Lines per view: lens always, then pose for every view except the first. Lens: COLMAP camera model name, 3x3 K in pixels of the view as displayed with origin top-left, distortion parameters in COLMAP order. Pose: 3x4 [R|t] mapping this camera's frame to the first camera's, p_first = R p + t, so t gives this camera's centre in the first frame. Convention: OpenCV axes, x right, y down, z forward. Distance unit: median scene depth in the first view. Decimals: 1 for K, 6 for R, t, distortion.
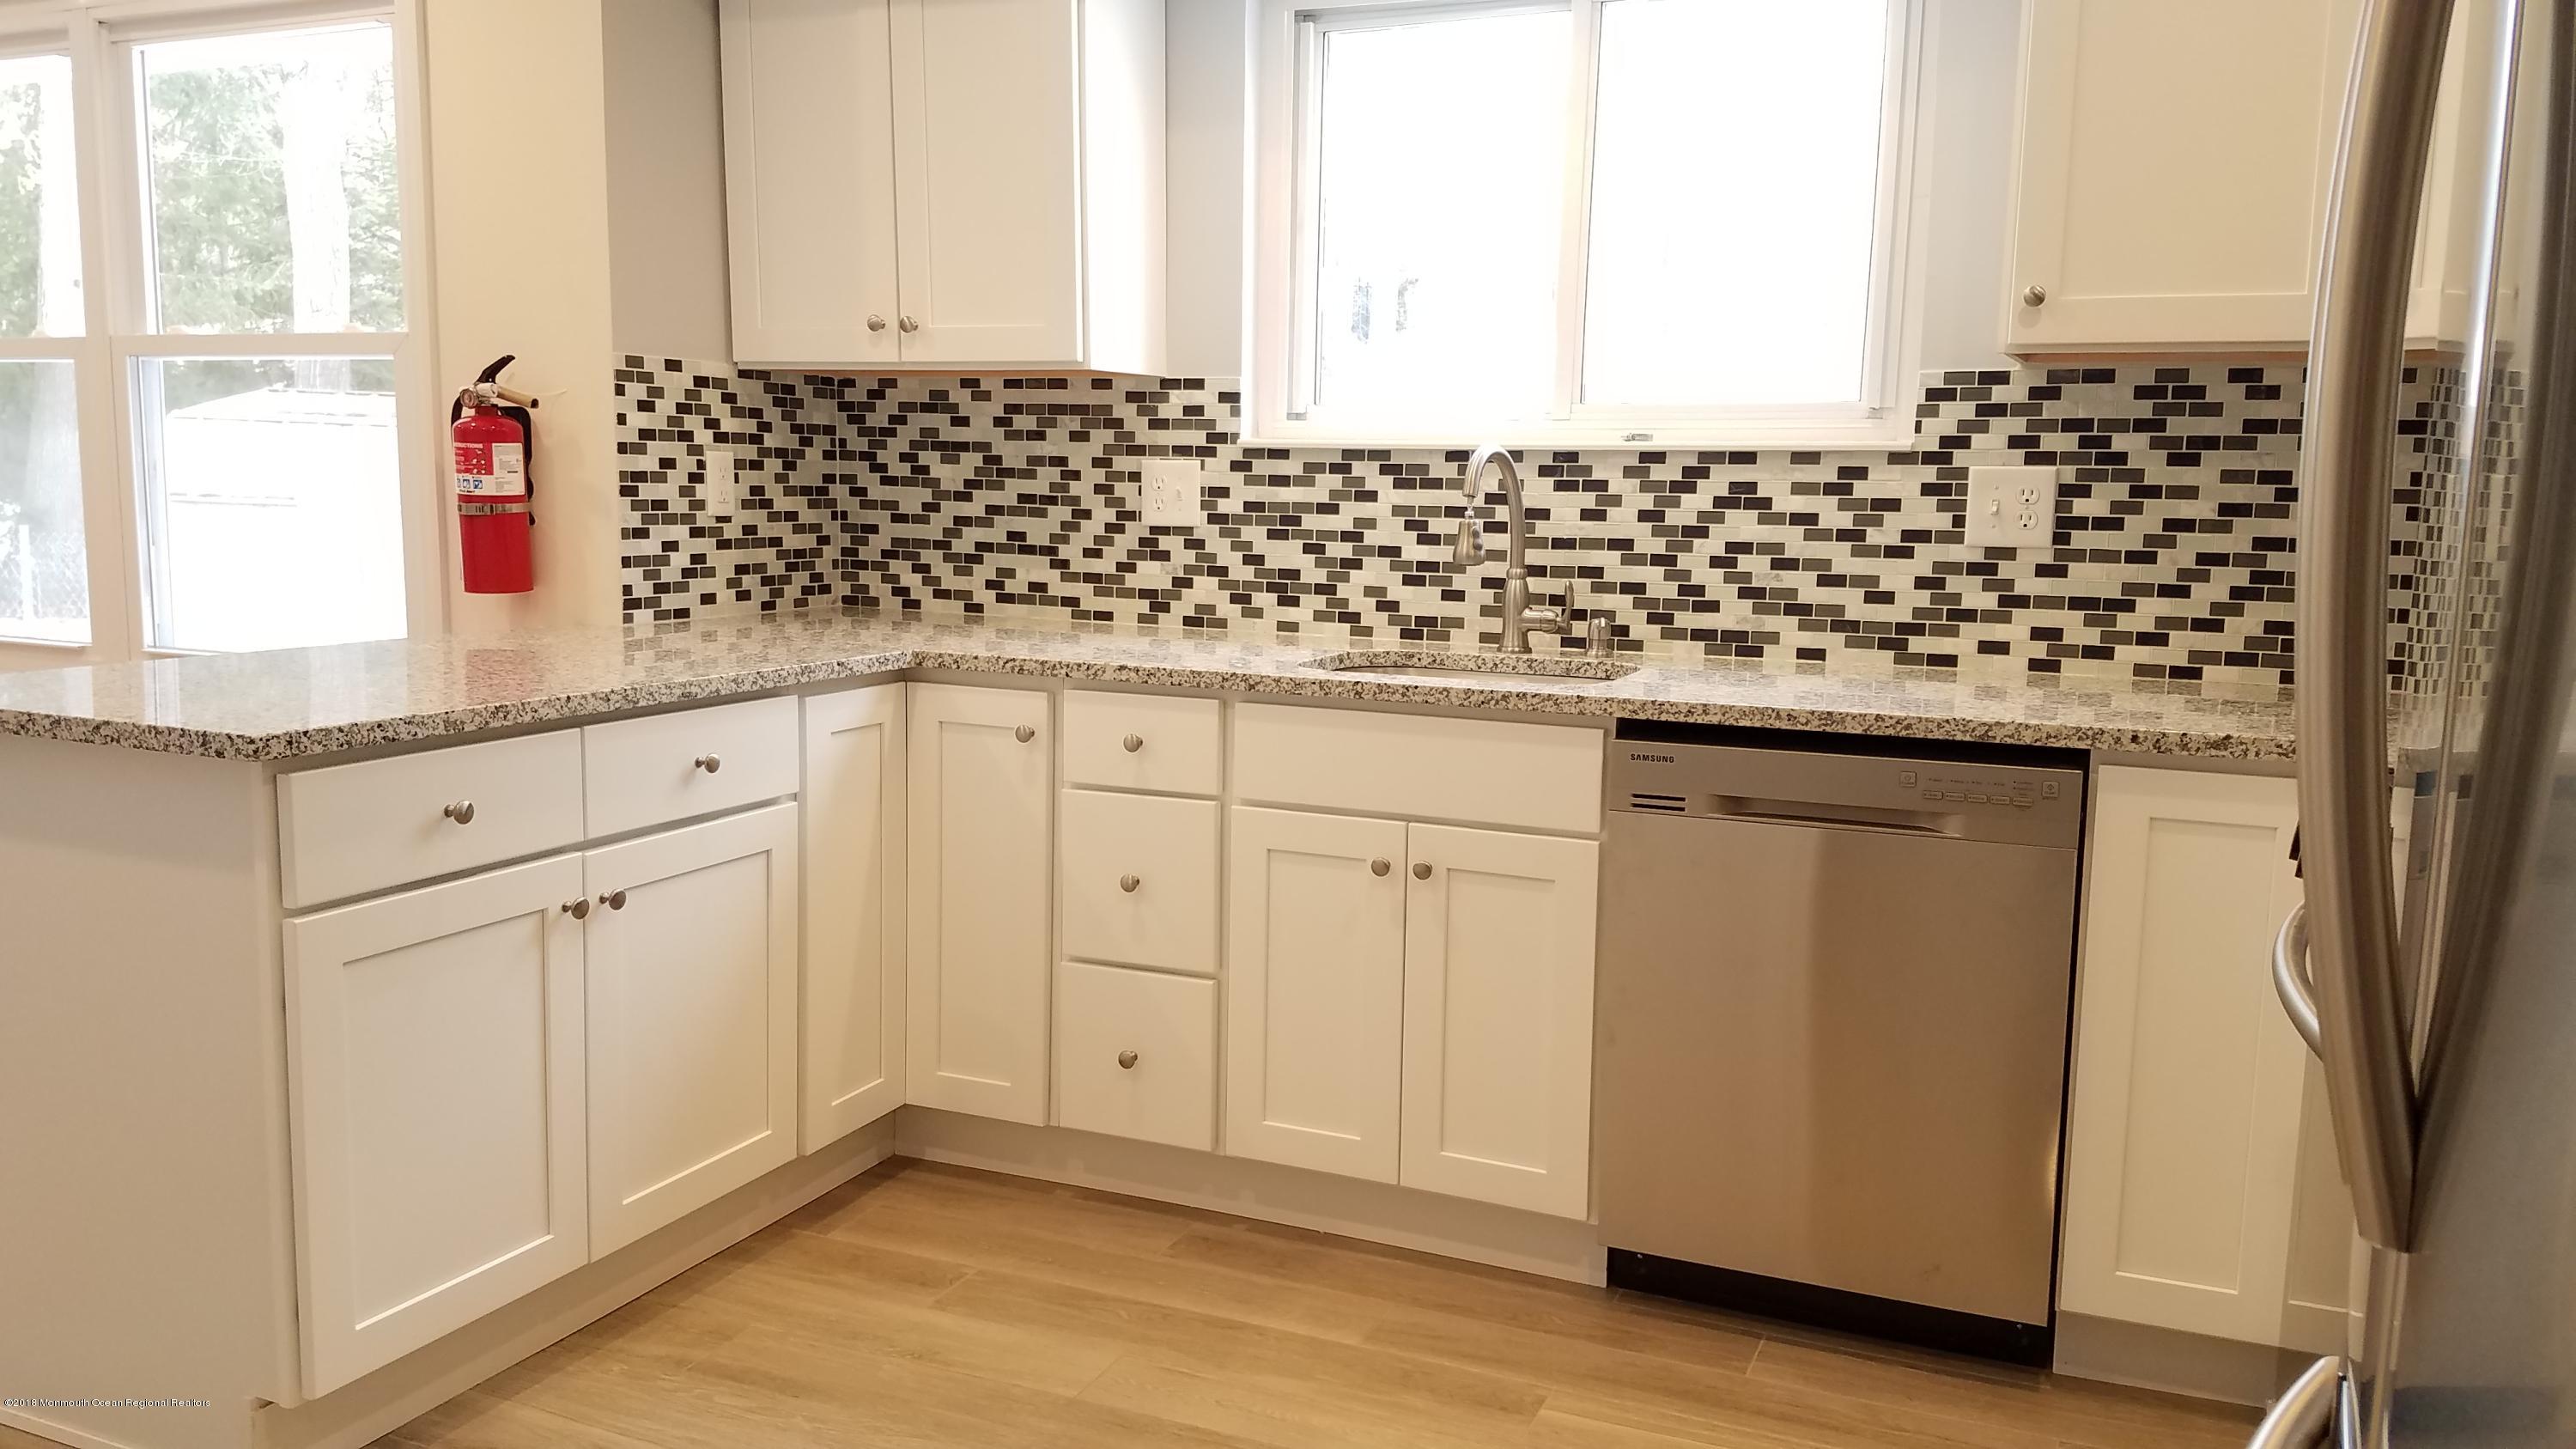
lens RADIAL K [[1962.7, 0, 1277.8], [0, 1962.7, 735.3], [0, 0, 1]] dist [0.300951, -0.661276]
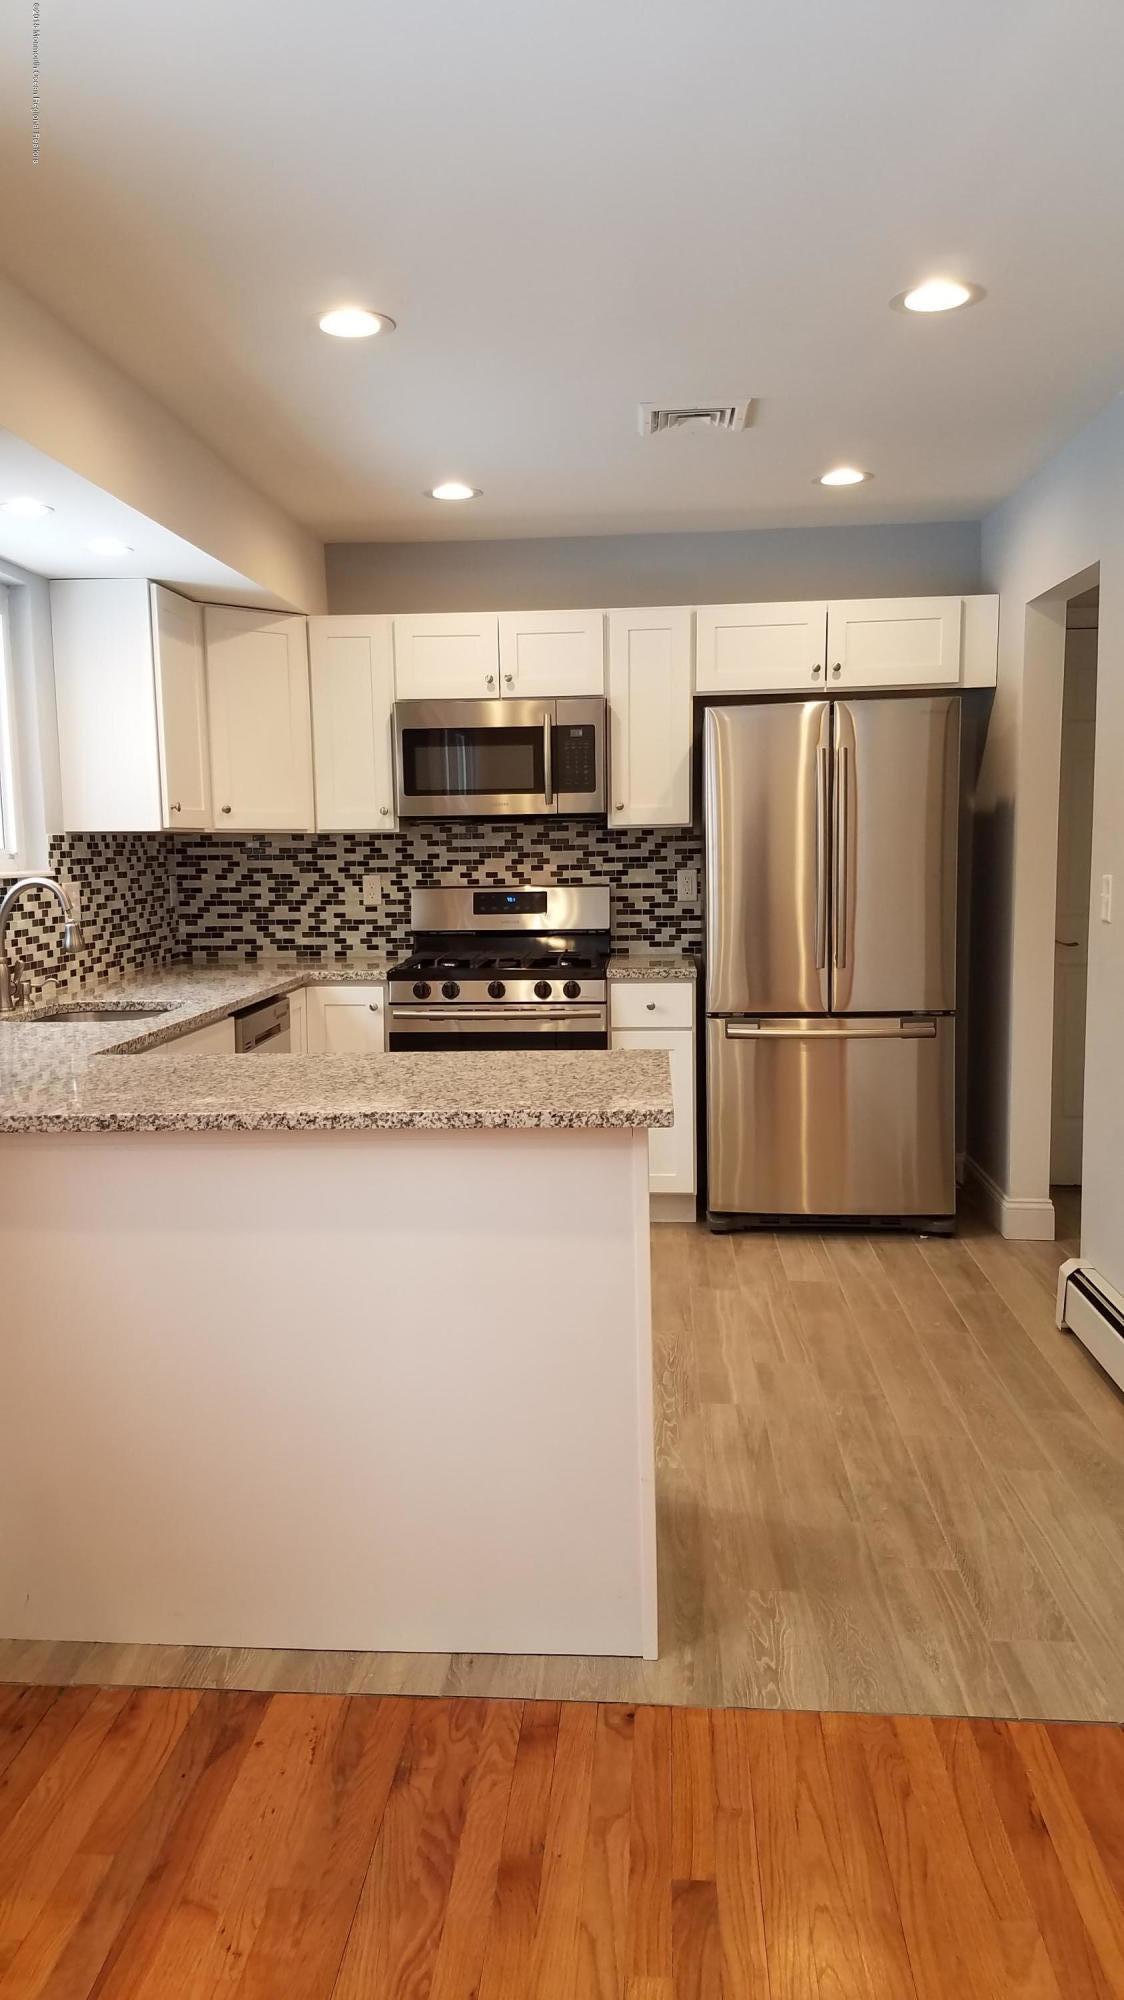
lens RADIAL K [[1523.6, 0, 549.0], [0, 1523.6, 989.9], [0, 0, 1]] dist [0.300951, -0.661276]
pose [[-0.350051, -0.102168, 0.931142, -1.085108], [0.136356, 0.977889, 0.158559, -0.181116], [-0.926753, 0.182470, -0.328380, 0.941553]]
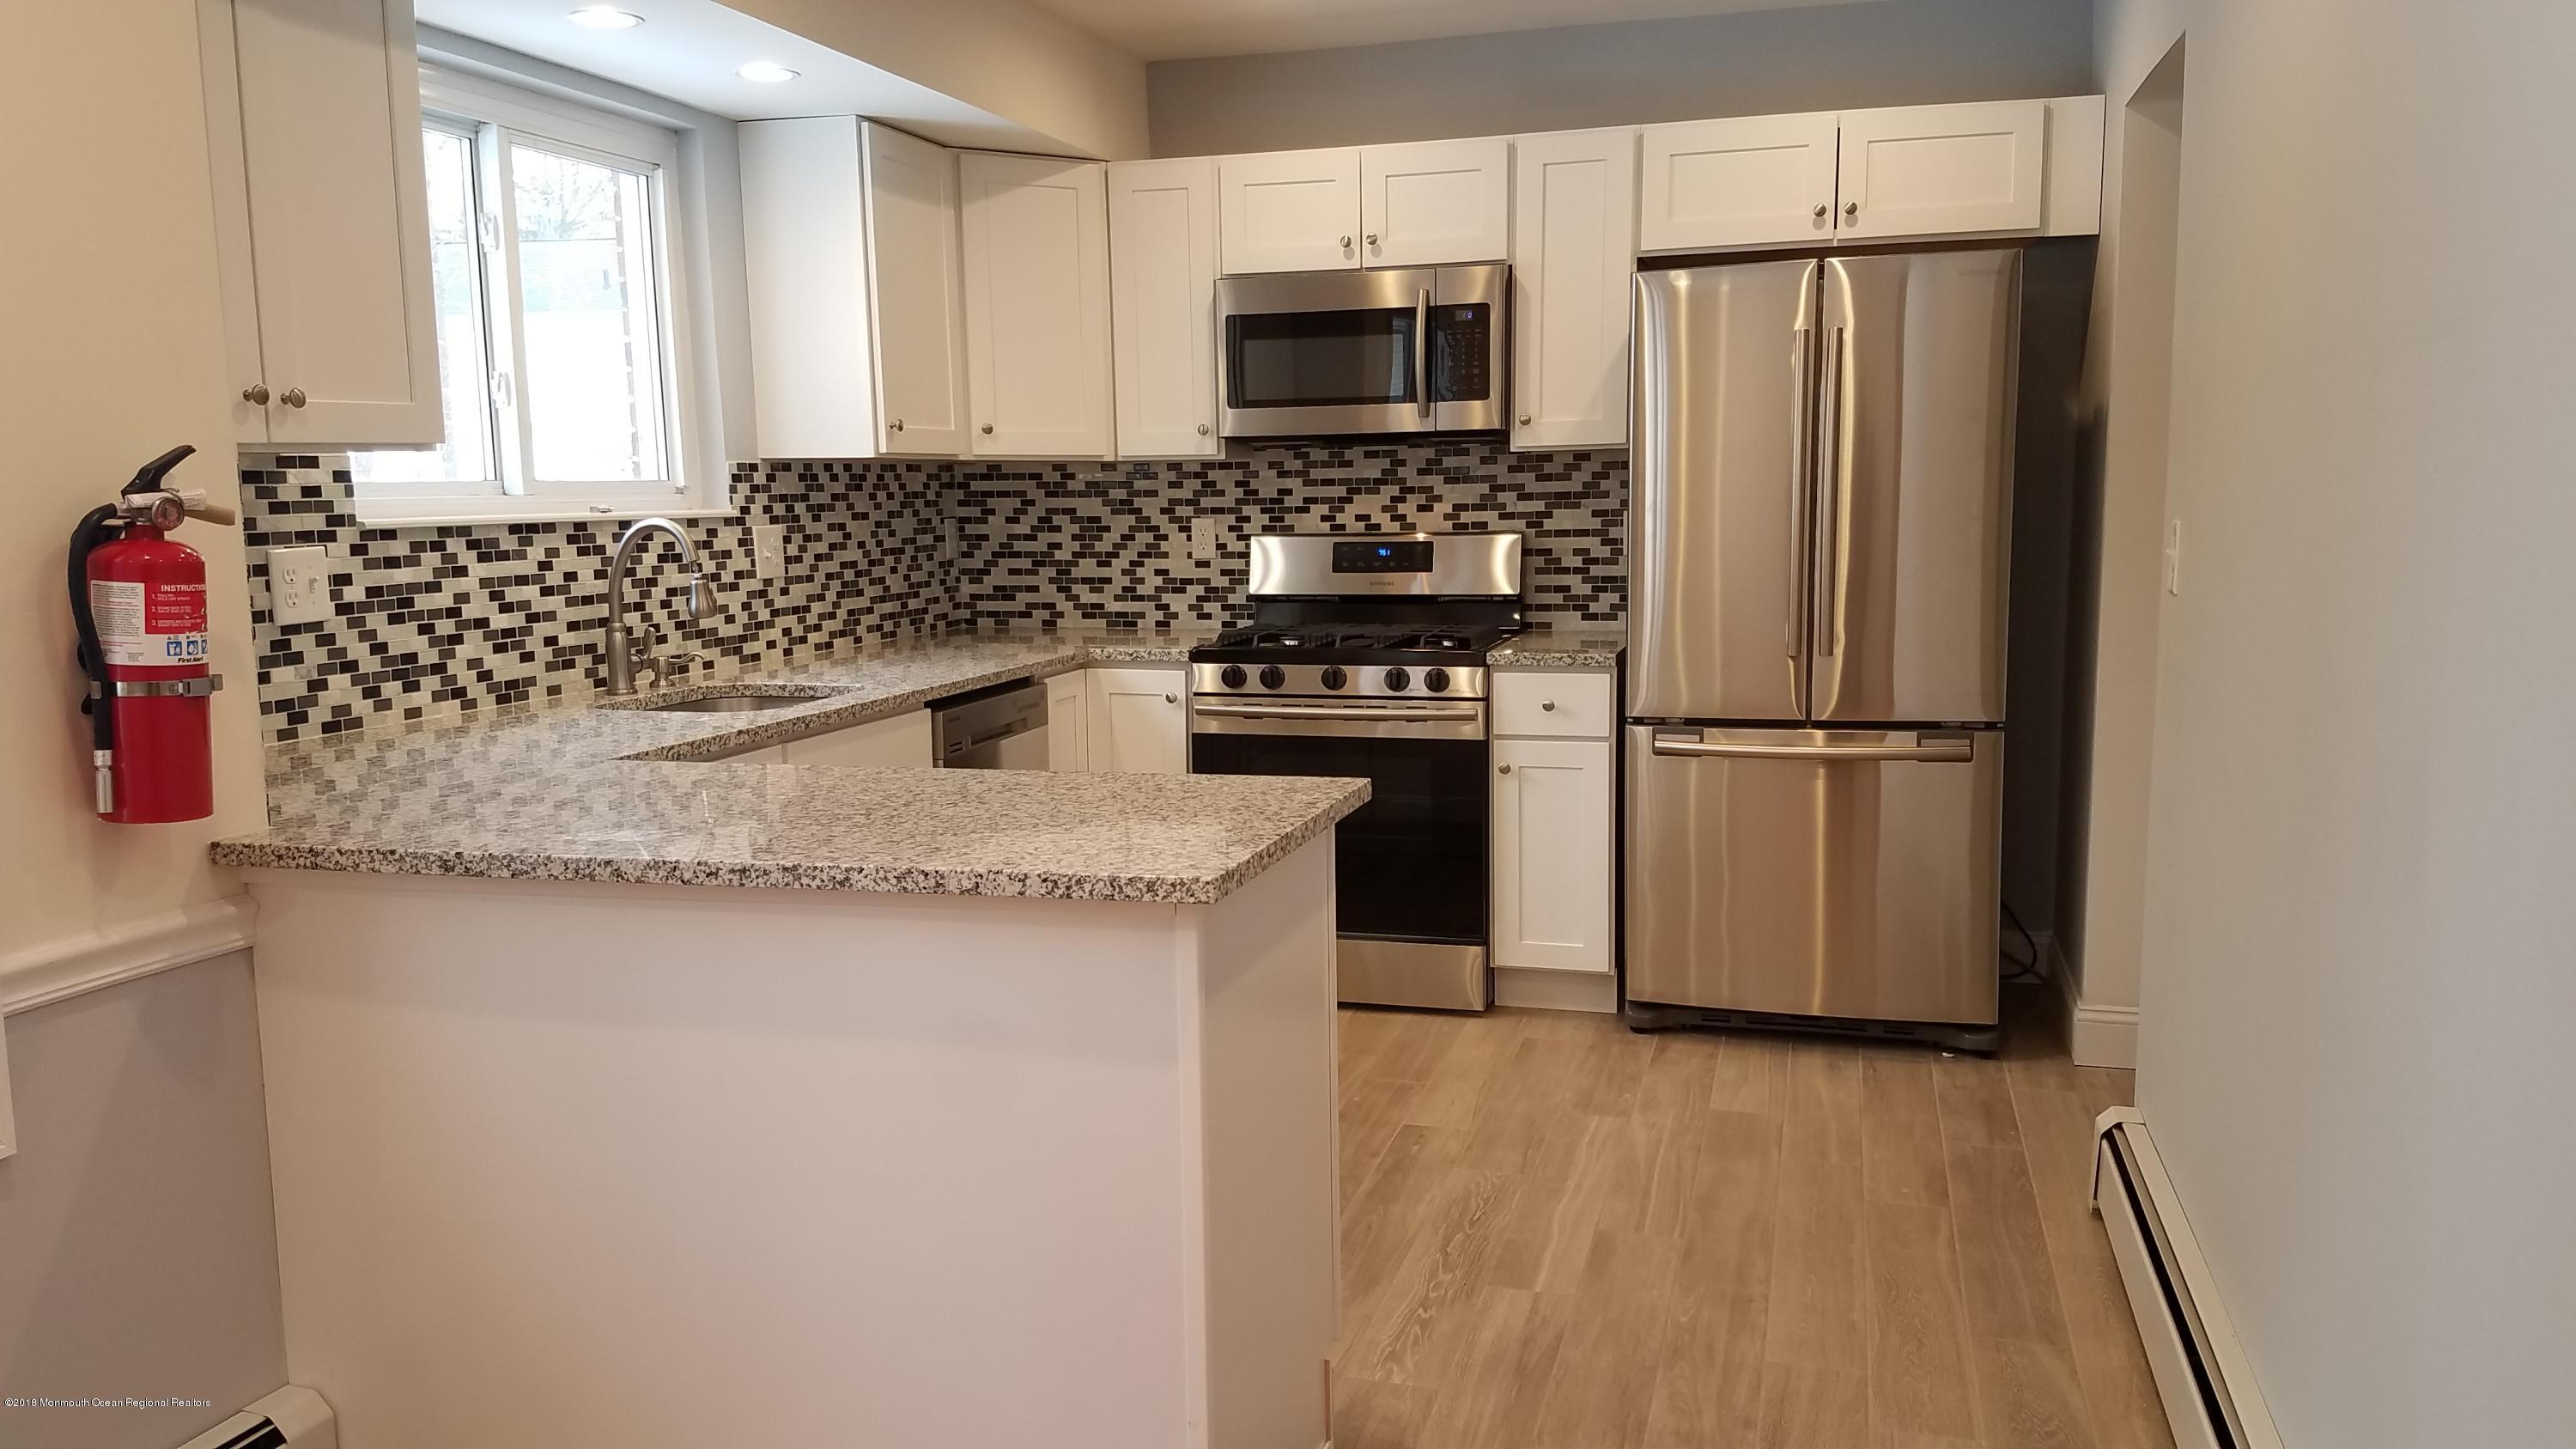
lens RADIAL K [[1962.7, 0, 1277.8], [0, 1962.7, 735.3], [0, 0, 1]] dist [0.300951, -0.661276]
pose [[-0.150961, -0.141277, 0.978392, -1.036582], [0.146804, 0.975556, 0.163519, -0.146144], [-0.977578, 0.168317, -0.126531, 0.727726]]
